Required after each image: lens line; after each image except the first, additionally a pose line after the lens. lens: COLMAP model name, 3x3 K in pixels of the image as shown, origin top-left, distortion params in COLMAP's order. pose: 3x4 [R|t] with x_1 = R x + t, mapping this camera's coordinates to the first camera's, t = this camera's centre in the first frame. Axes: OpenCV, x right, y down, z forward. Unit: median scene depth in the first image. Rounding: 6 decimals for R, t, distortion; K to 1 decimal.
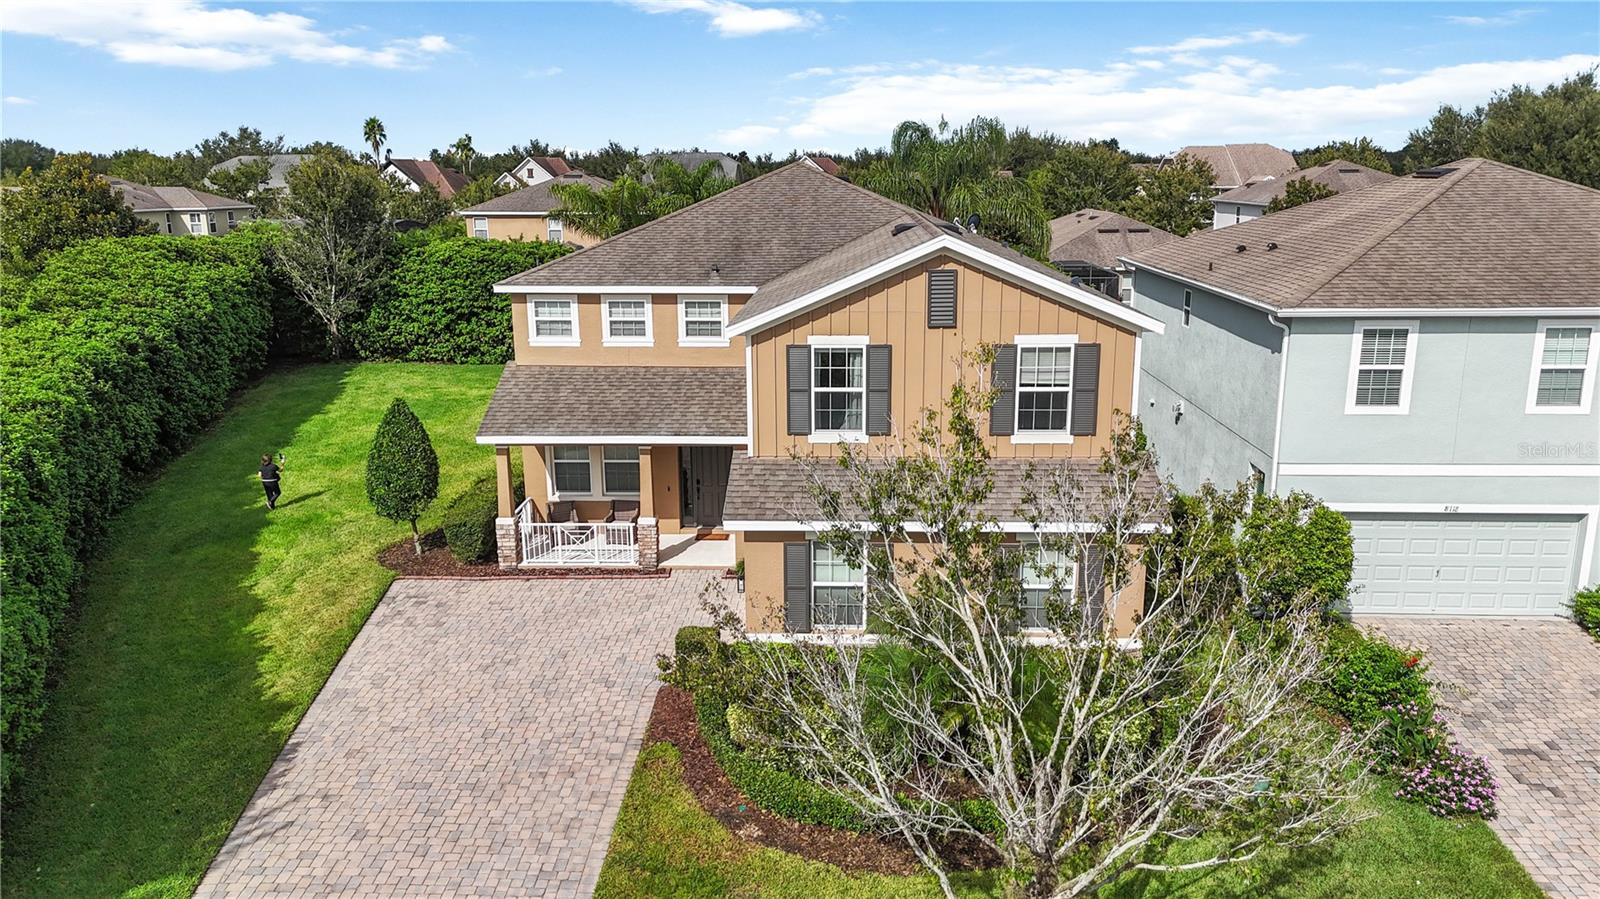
lens RADIAL K [[1176.5, 0, 803.9], [0, 1176.5, 446.9], [0, 0, 1]] dist [0.062802, -0.052478]
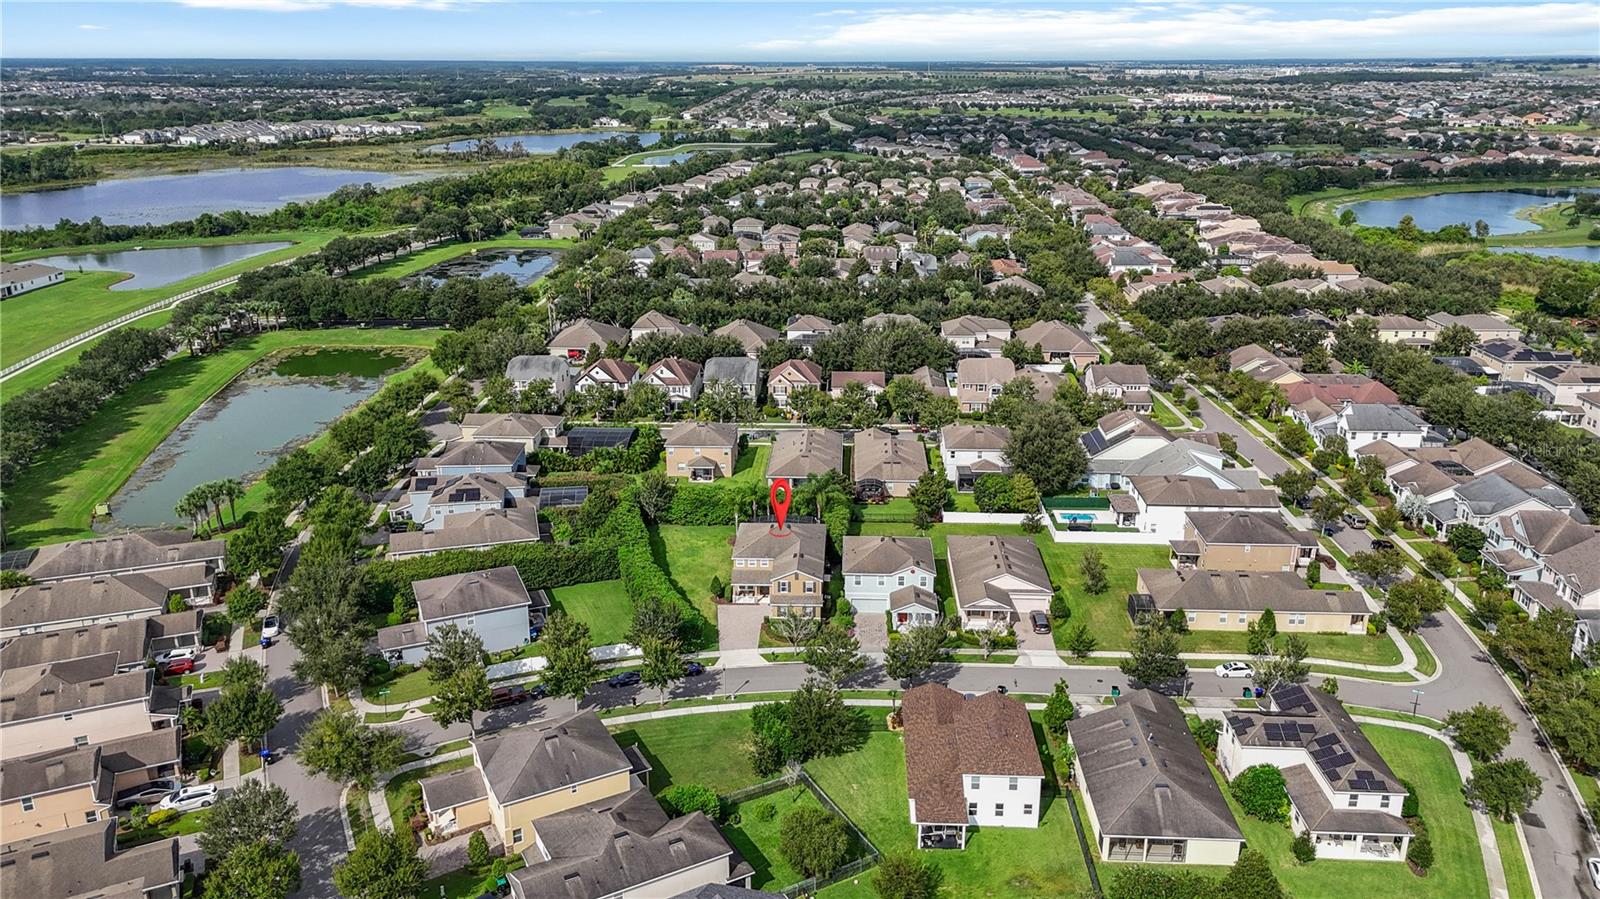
lens RADIAL K [[1169.4, 0, 800.0], [0, 1169.4, 449.5], [0, 0, 1]] dist [0.120999, -0.001257]
pose [[0.999986, 0.005167, -0.000547, 0.119129], [-0.005100, 0.996141, 0.087614, -1.465703], [0.000998, -0.087610, 0.996154, -5.989807]]
